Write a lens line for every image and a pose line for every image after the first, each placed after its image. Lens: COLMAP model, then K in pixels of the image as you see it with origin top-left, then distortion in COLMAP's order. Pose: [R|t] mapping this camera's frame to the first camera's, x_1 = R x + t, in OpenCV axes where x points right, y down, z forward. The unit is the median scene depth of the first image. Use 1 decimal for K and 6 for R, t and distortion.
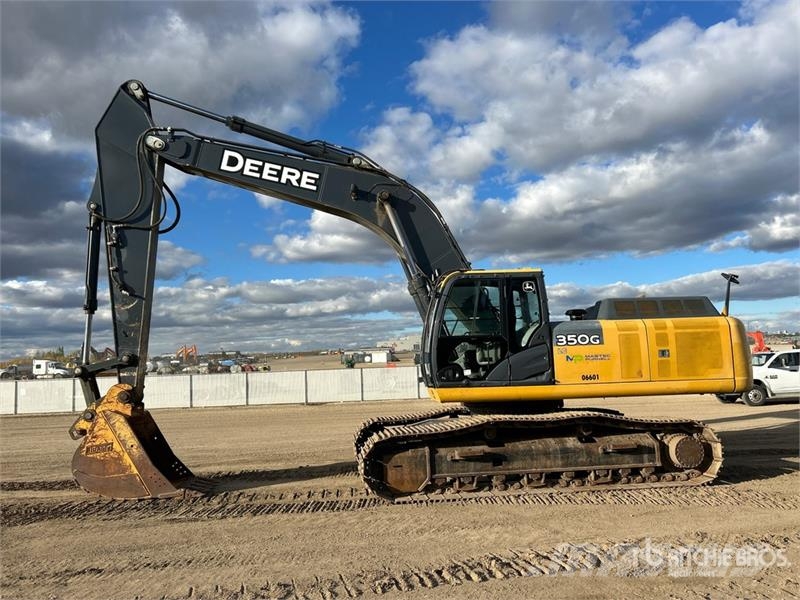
lens RADIAL K [[677.5, 0, 378.3], [0, 677.5, 299.5], [0, 0, 1]] dist [0.009921, -0.003027]
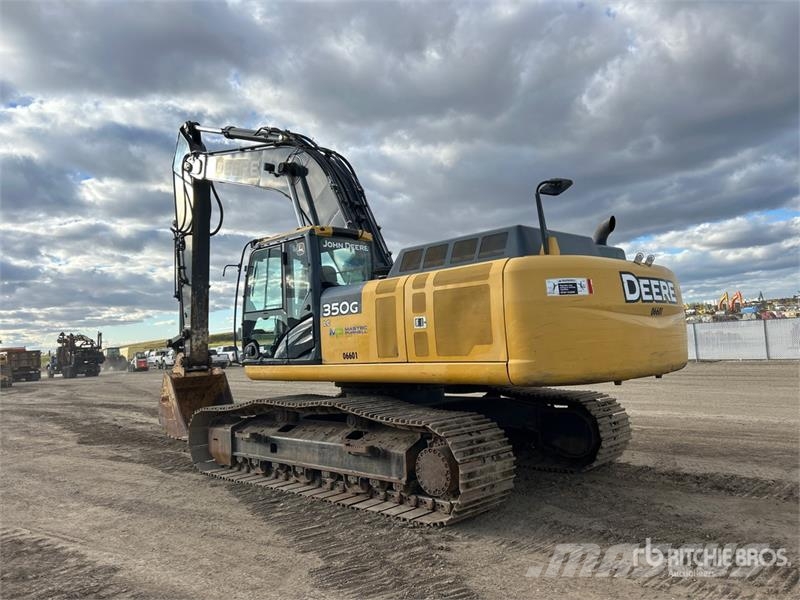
lens RADIAL K [[612.1, 0, 400.0], [0, 612.1, 300.0], [0, 0, 1]] dist [0.075617, -0.090706]
pose [[0.633395, -0.051298, -0.772126, 0.885769], [0.111227, 0.993475, 0.025238, 0.038760], [0.765793, -0.101867, 0.634968, 0.595374]]
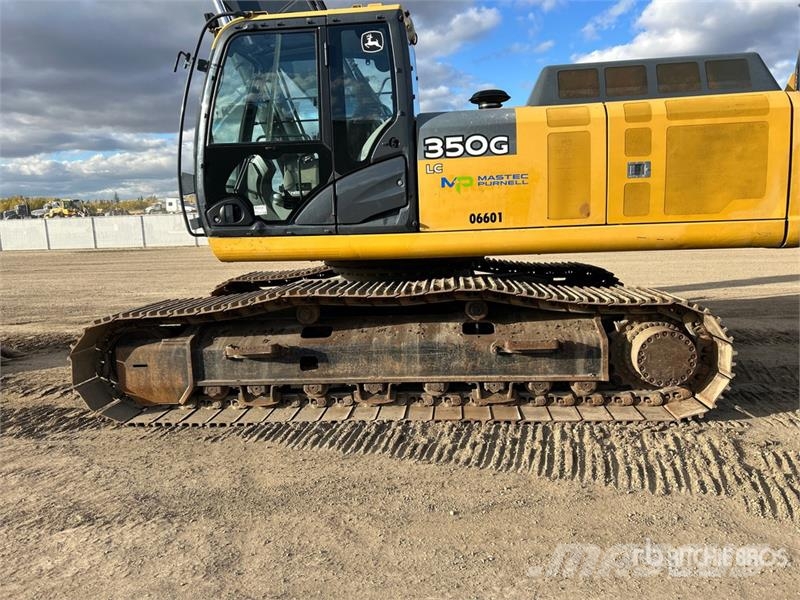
lens RADIAL K [[612.1, 0, 400.0], [0, 612.1, 300.0], [0, 0, 1]] dist [0.075617, -0.090706]
pose [[0.981521, 0.024489, -0.189780, 0.335457], [0.023990, 0.968203, 0.249012, 0.054073], [0.189843, -0.248963, 0.949725, 0.500583]]
